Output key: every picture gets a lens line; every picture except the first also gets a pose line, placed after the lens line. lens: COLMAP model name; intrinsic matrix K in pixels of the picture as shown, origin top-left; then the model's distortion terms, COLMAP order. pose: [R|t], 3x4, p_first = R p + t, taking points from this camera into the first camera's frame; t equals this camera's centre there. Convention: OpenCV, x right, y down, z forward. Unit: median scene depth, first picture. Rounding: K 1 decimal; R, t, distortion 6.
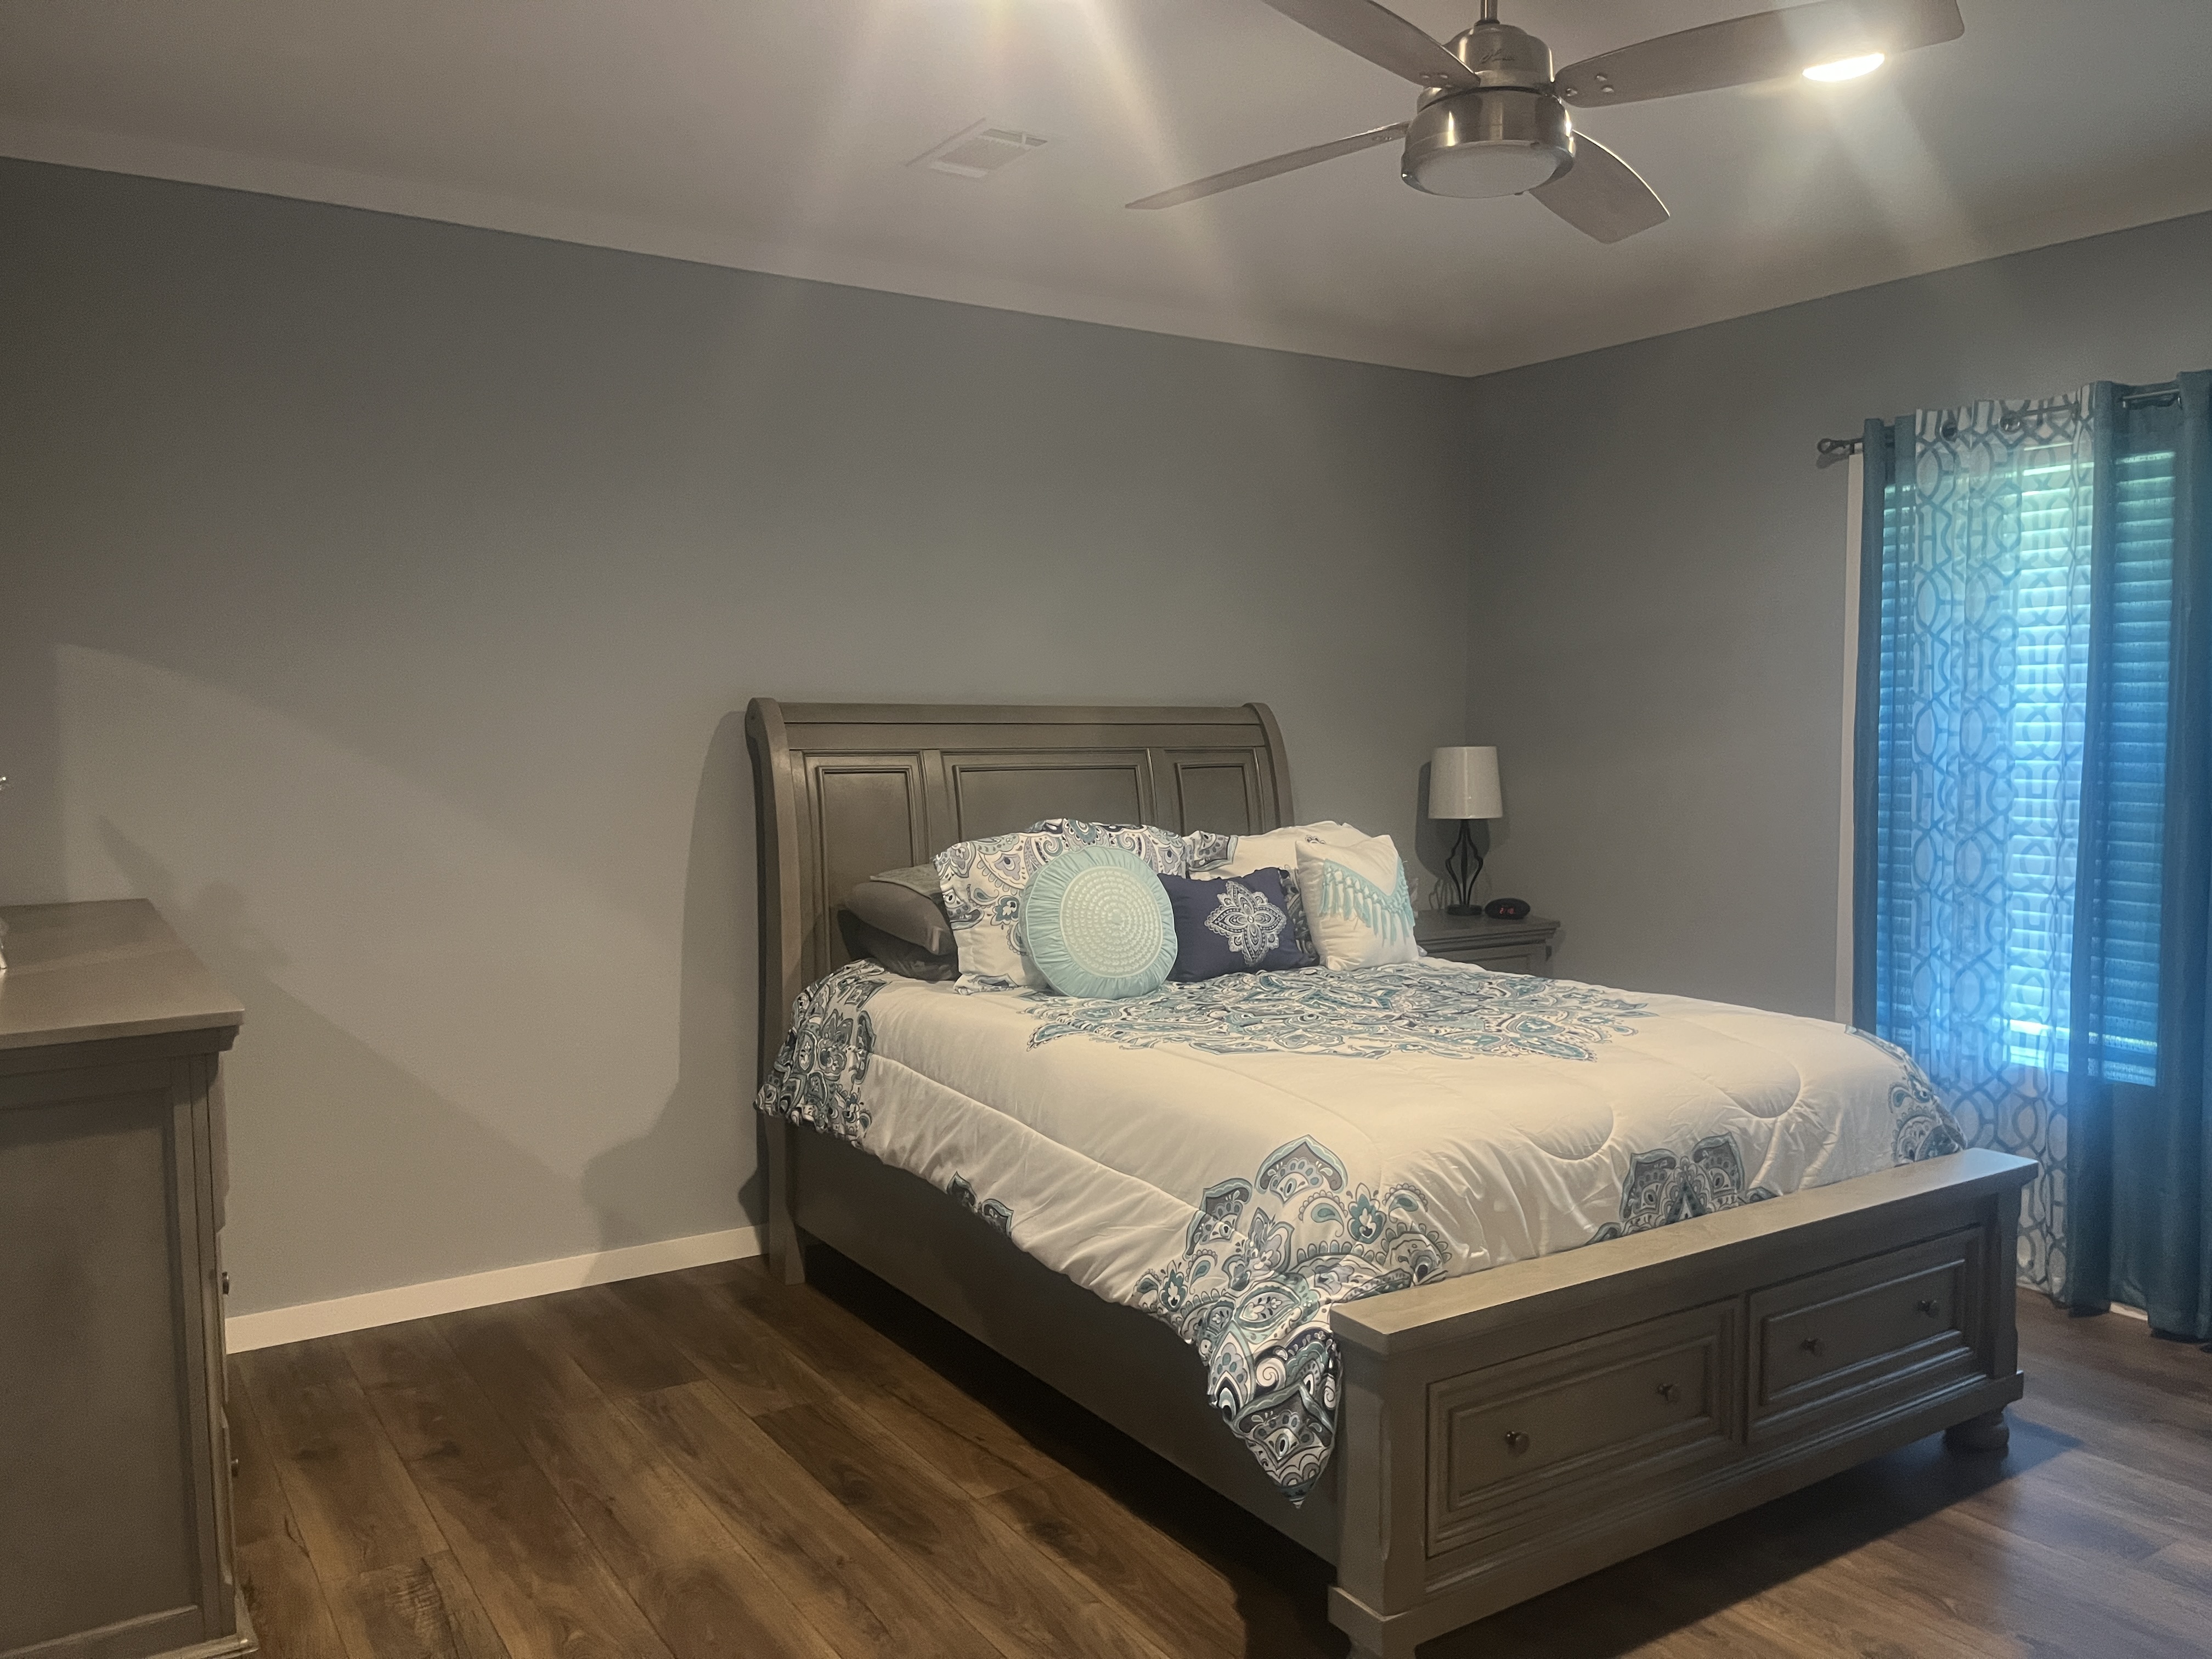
lens RADIAL K [[1666.7, 0, 1101.9], [0, 1666.7, 836.0], [0, 0, 1]] dist [0.053781, -0.079976]
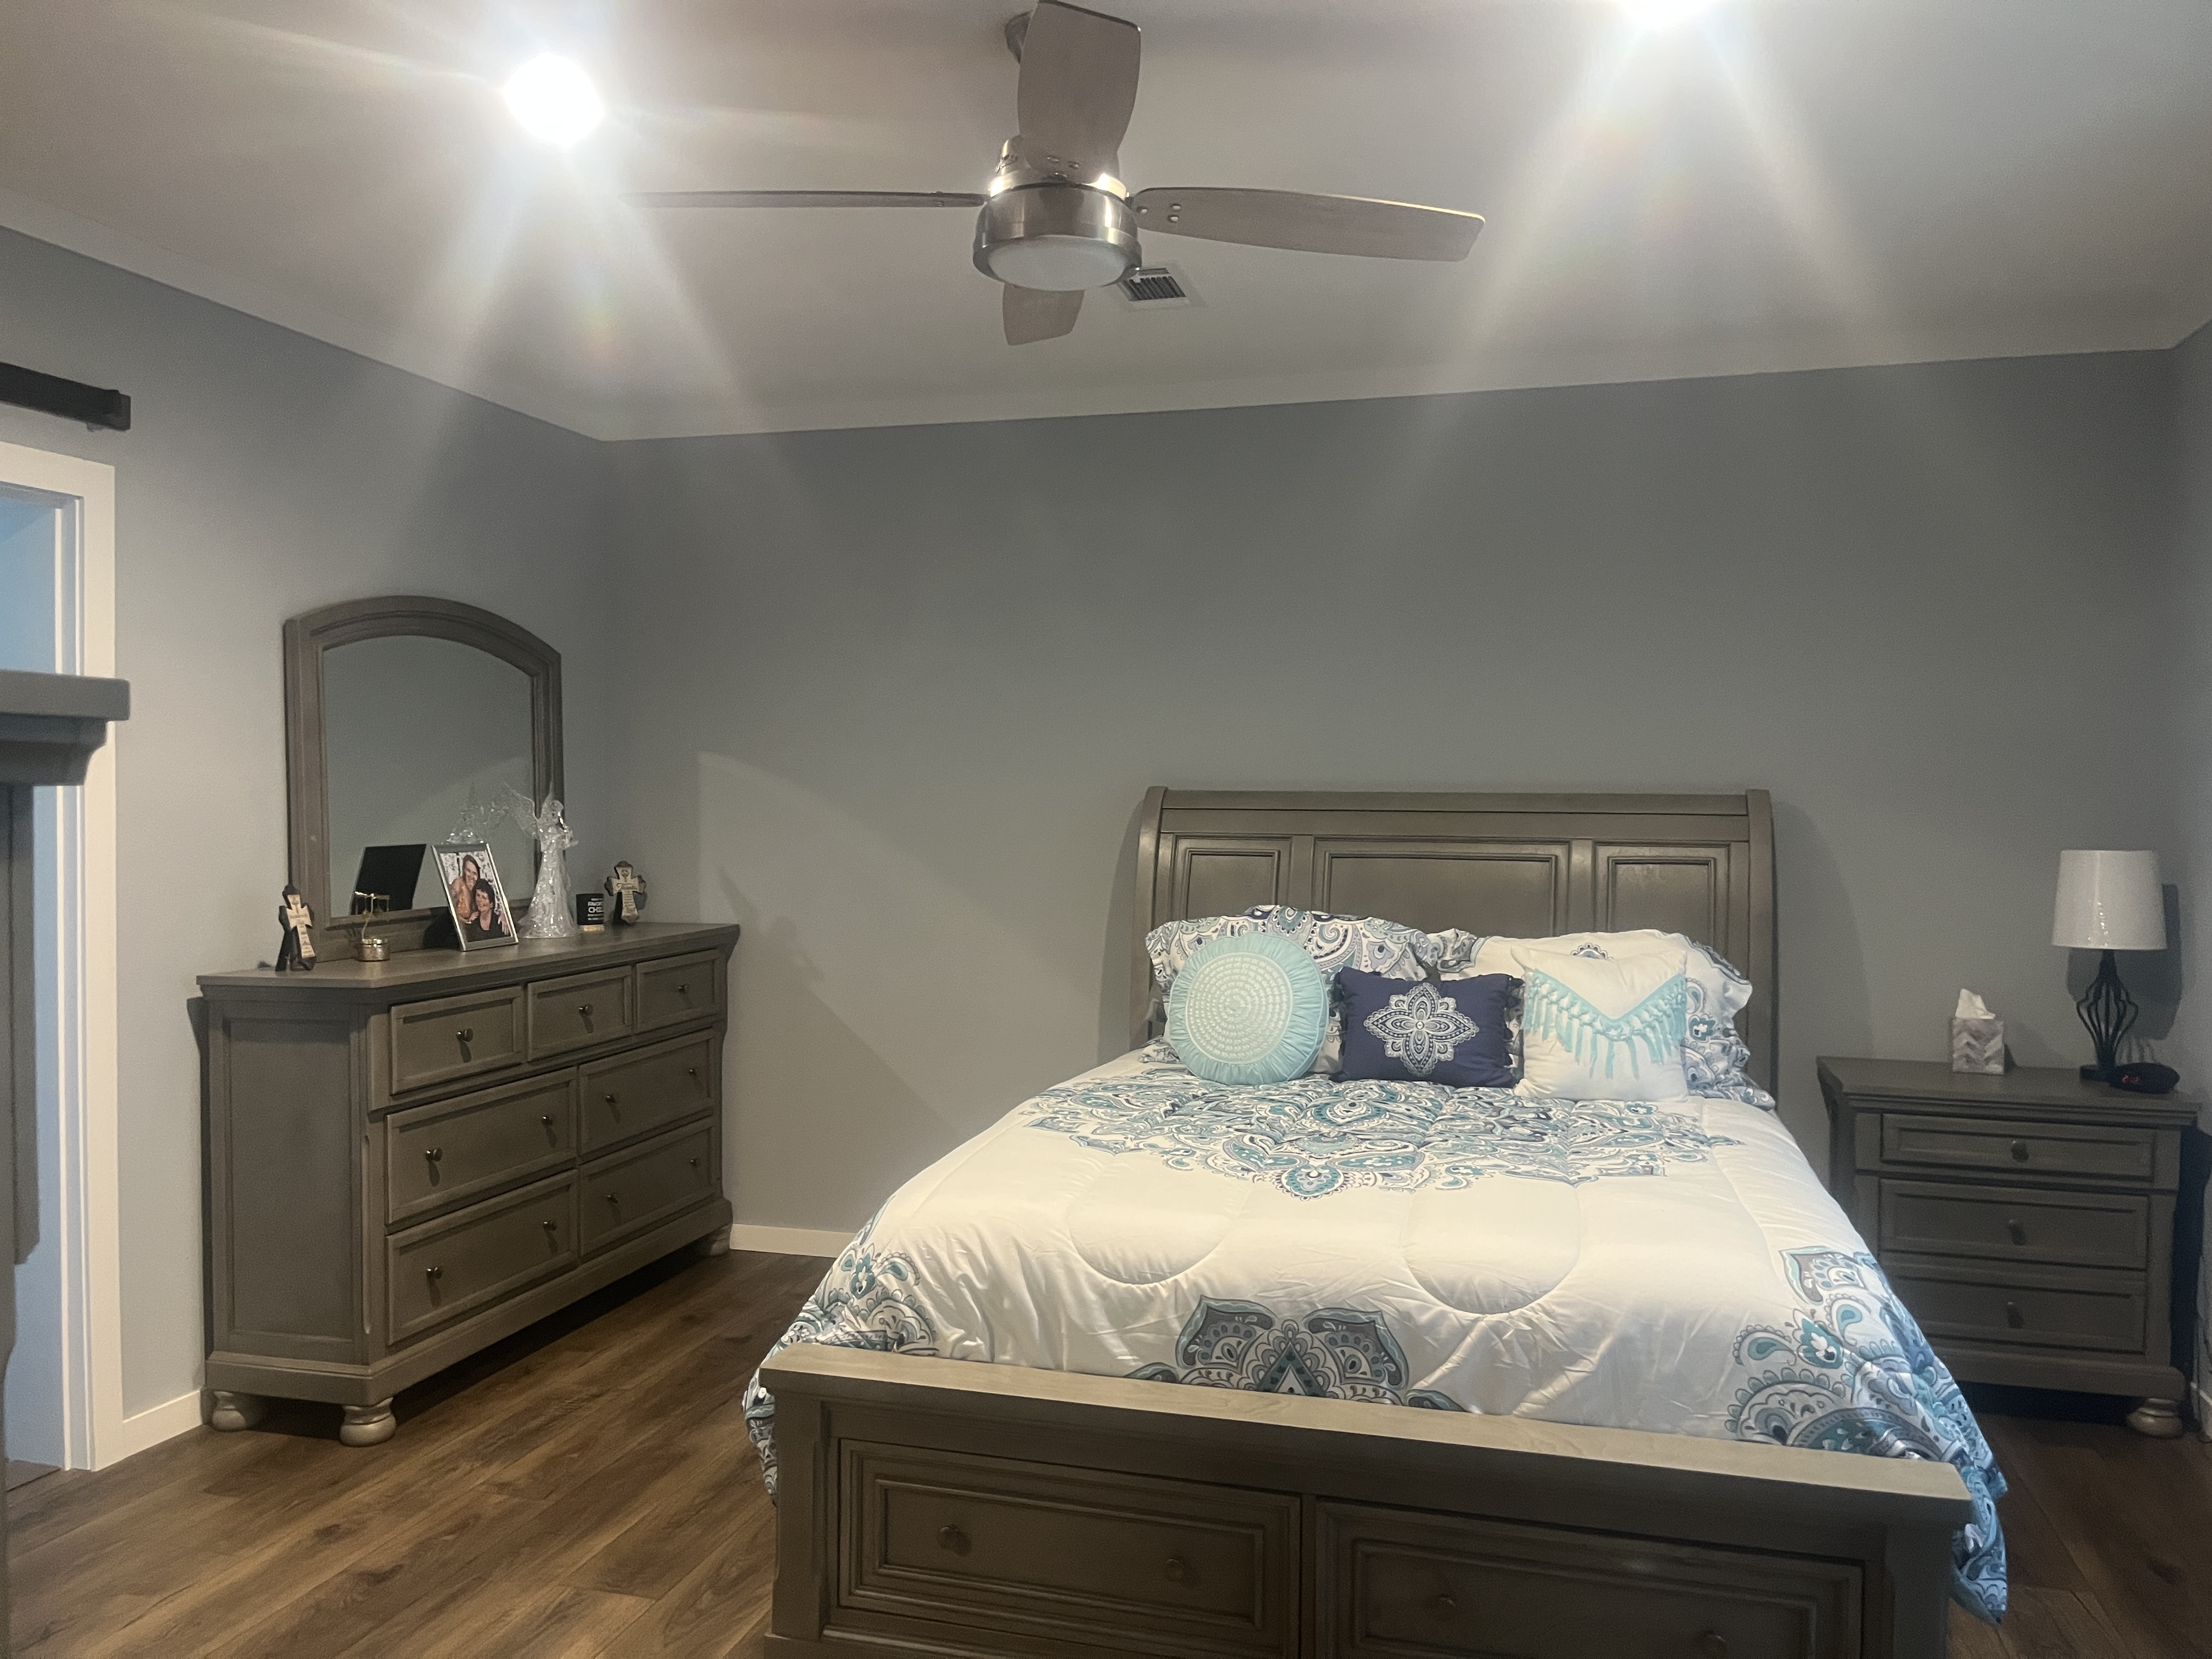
lens RADIAL K [[1674.3, 0, 1104.0], [0, 1674.3, 852.7], [0, 0, 1]] dist [0.010442, -0.003729]
pose [[0.661638, 0.031335, -0.749169, 0.859138], [-0.062198, 0.997977, -0.013189, -0.028705], [0.747240, 0.055323, 0.662248, 0.323176]]
